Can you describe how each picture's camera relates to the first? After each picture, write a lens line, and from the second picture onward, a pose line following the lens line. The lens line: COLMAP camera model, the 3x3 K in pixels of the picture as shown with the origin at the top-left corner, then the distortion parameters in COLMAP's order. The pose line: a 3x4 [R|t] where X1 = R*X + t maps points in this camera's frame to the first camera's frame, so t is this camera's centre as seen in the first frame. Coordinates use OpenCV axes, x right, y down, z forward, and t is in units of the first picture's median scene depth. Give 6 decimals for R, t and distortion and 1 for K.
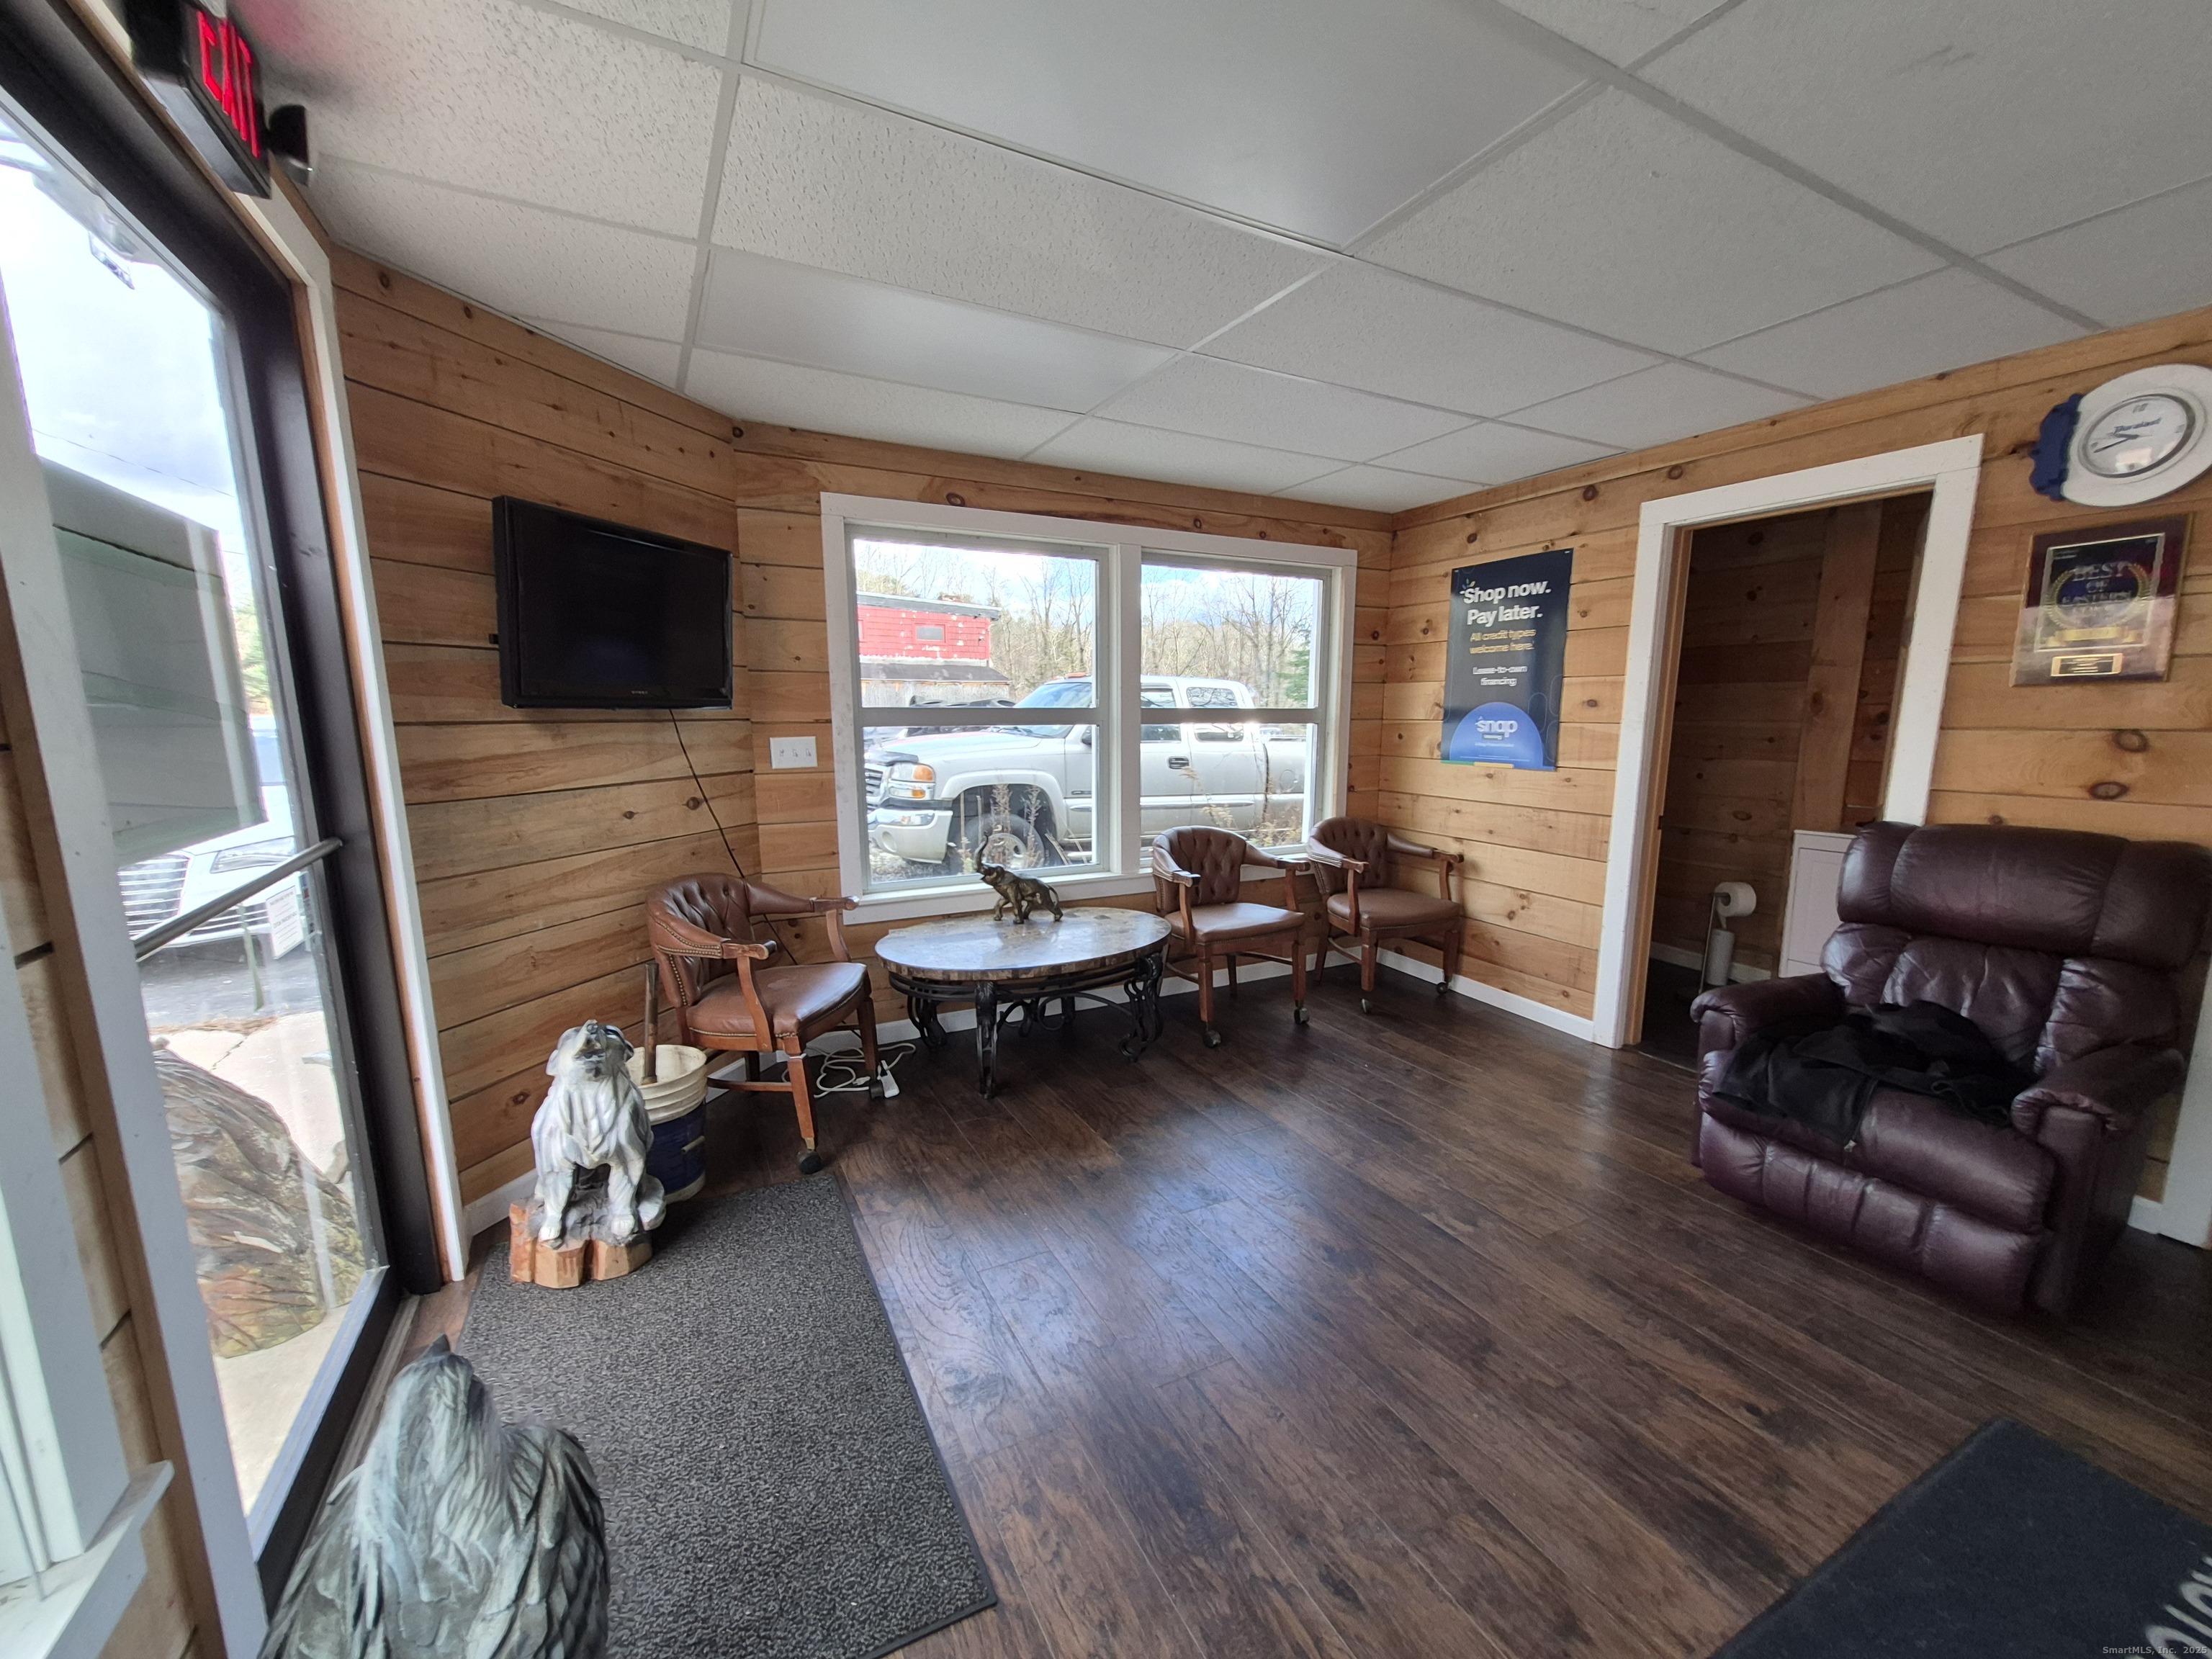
lens RADIAL K [[868.9, 0, 1108.7], [0, 868.9, 858.0], [0, 0, 1]] dist [-0.003066, 0.000020]
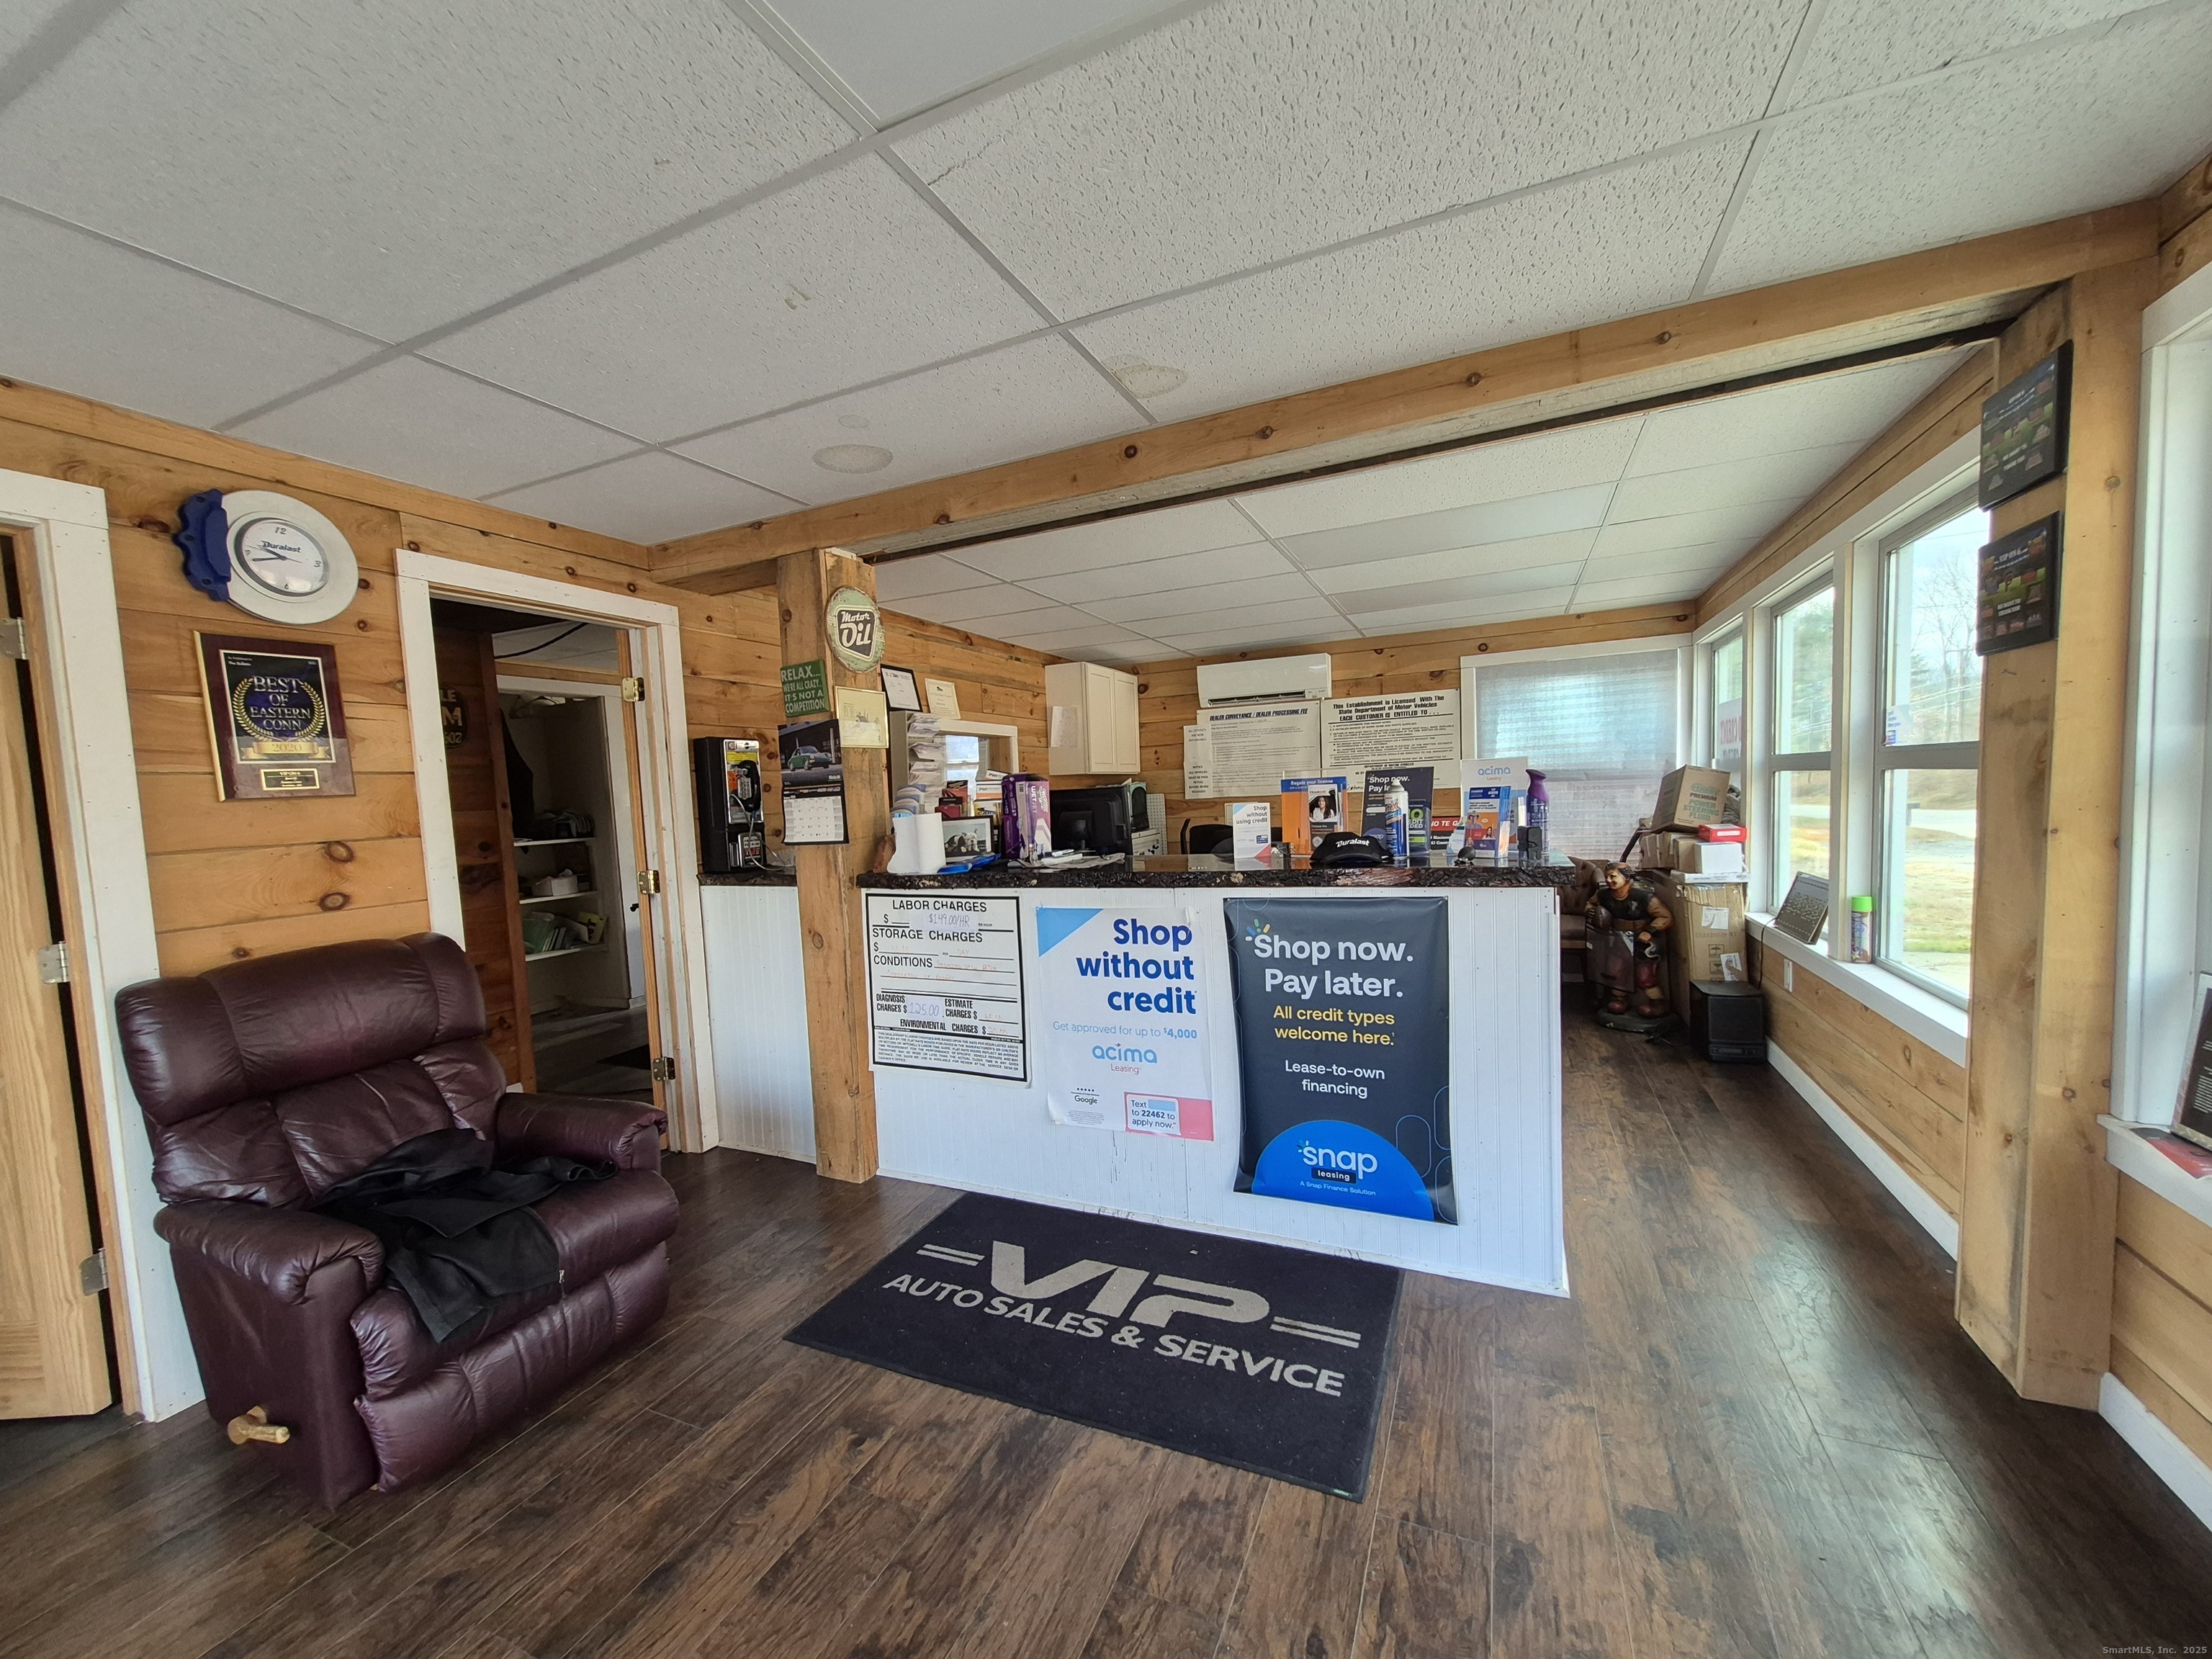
lens RADIAL K [[868.9, 0, 1108.7], [0, 868.9, 858.0], [0, 0, 1]] dist [-0.003066, 0.000020]
pose [[-0.597458, -0.038845, 0.800958, -0.196074], [0.175824, 0.968176, 0.178107, -0.145762], [-0.782387, 0.247239, -0.571615, 0.840230]]
